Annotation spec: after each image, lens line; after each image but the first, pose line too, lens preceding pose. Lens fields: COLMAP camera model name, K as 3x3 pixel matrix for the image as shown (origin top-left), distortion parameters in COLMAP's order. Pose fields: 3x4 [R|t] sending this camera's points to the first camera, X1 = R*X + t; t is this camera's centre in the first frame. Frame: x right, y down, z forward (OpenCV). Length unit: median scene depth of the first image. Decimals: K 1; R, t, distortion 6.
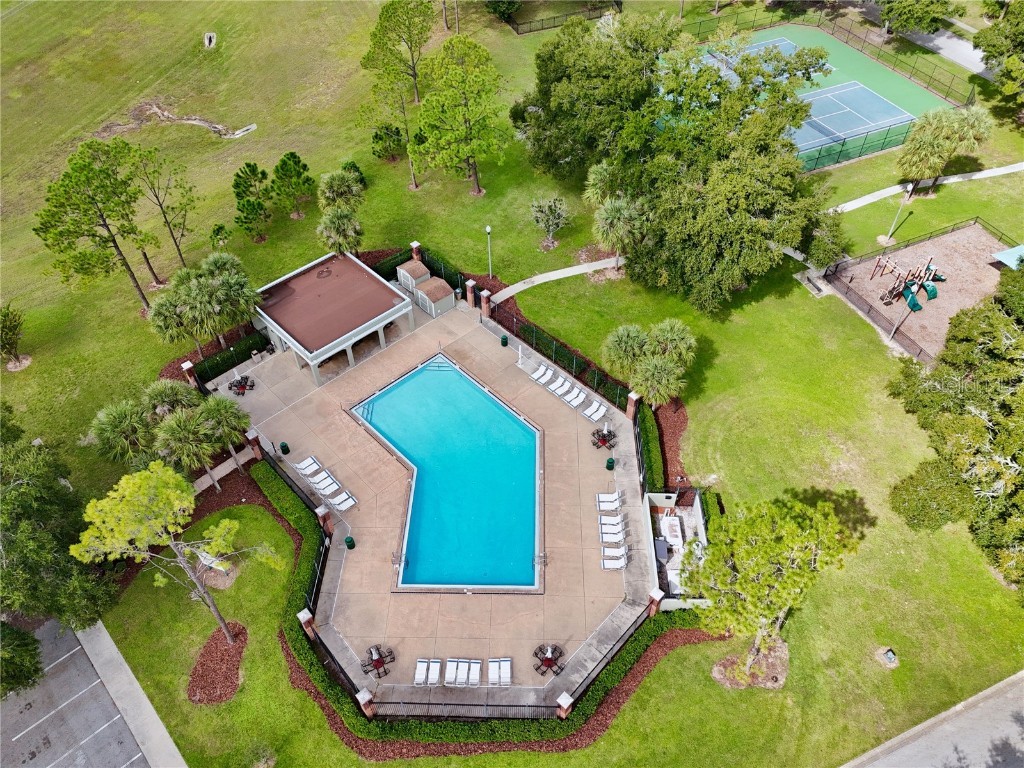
lens RADIAL K [[753.6, 0, 510.2], [0, 753.6, 385.6], [0, 0, 1]] dist [0.063815, -0.055143]
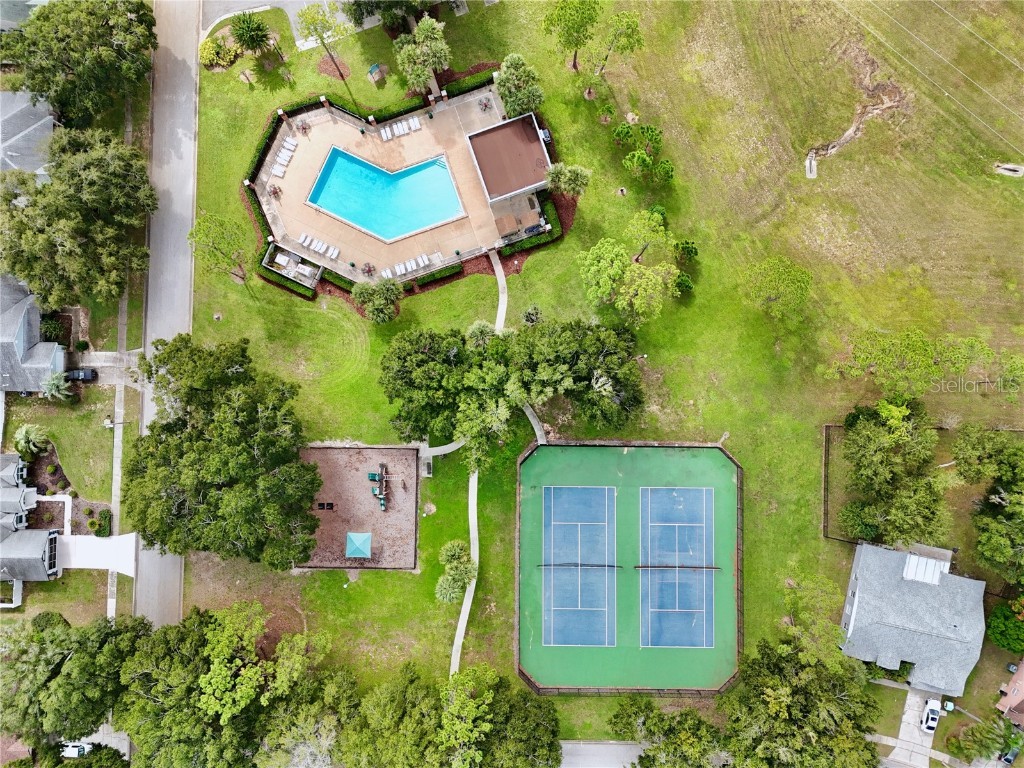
lens RADIAL K [[753.6, 0, 511.5], [0, 753.6, 392.9], [0, 0, 1]] dist [0.063815, -0.055143]
pose [[-0.407453, 0.913174, 0.009752, 0.238539], [-0.657880, -0.300915, 0.690394, -1.562674], [0.633384, 0.274888, 0.723368, -0.078150]]
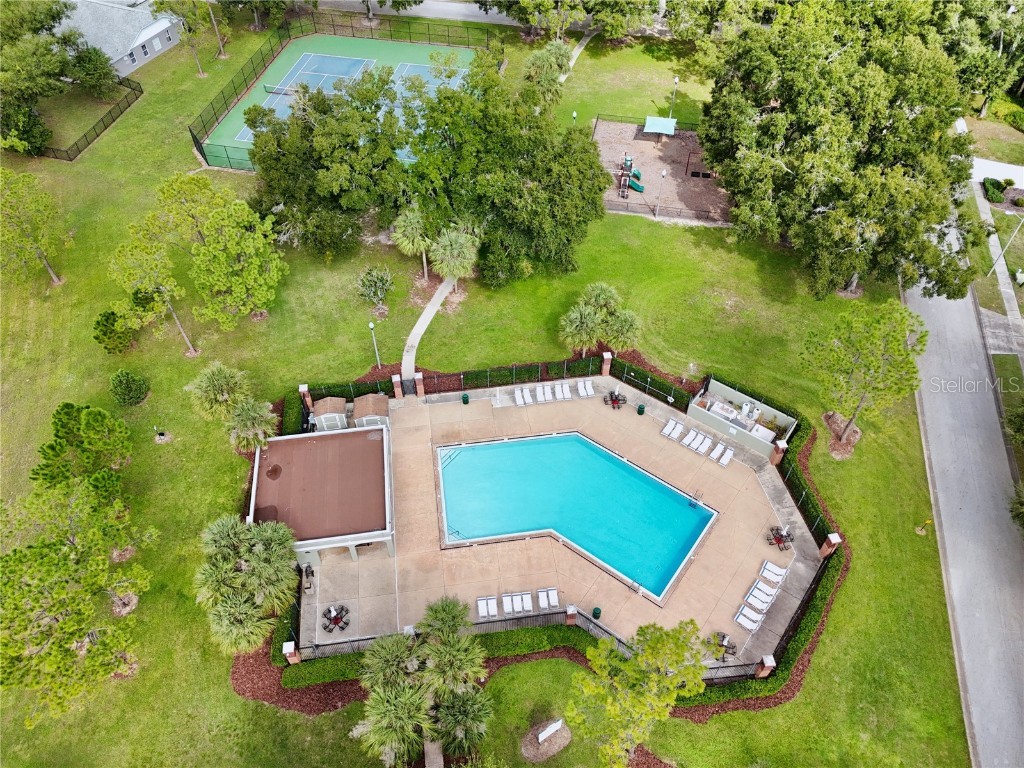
lens RADIAL K [[753.6, 0, 510.6], [0, 753.6, 386.1], [0, 0, 1]] dist [0.063815, -0.055143]
pose [[0.580569, -0.607052, 0.542612, -0.574404], [0.595622, 0.771022, 0.225299, -0.296693], [-0.555134, 0.192390, 0.809204, 0.141490]]
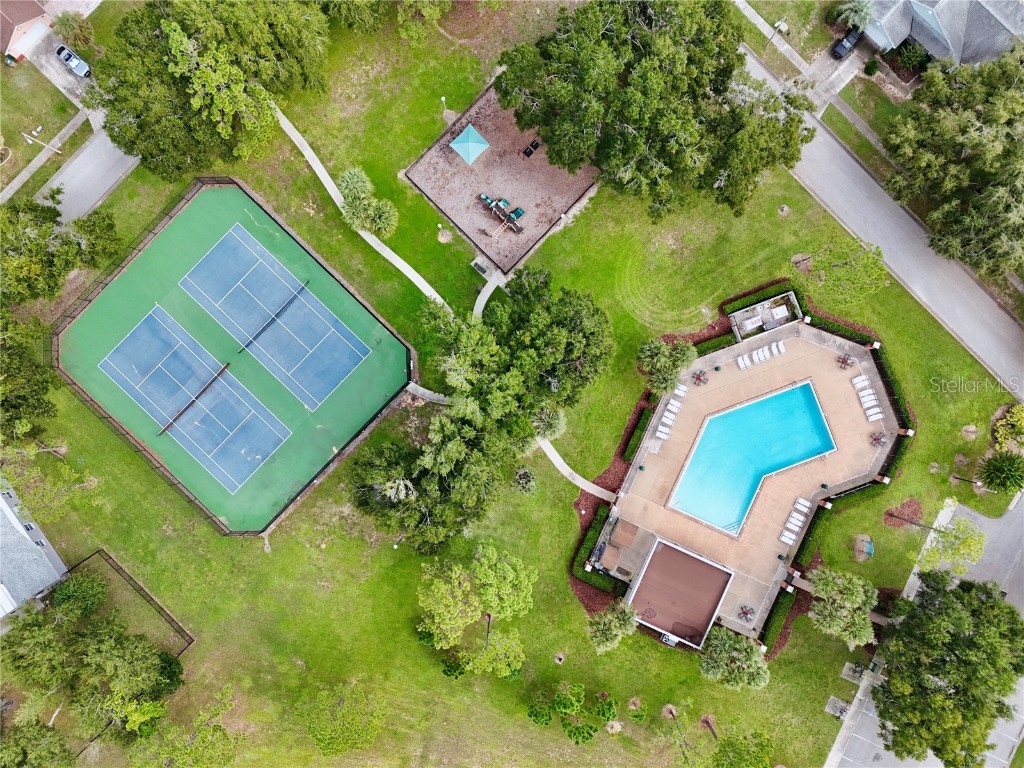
lens RADIAL K [[753.6, 0, 516.4], [0, 753.6, 388.4], [0, 0, 1]] dist [0.063815, -0.055143]
pose [[-0.379180, -0.925195, 0.015419, 0.224207], [0.687807, -0.270665, 0.673544, -1.277689], [-0.618986, 0.265999, 0.738986, 0.044282]]
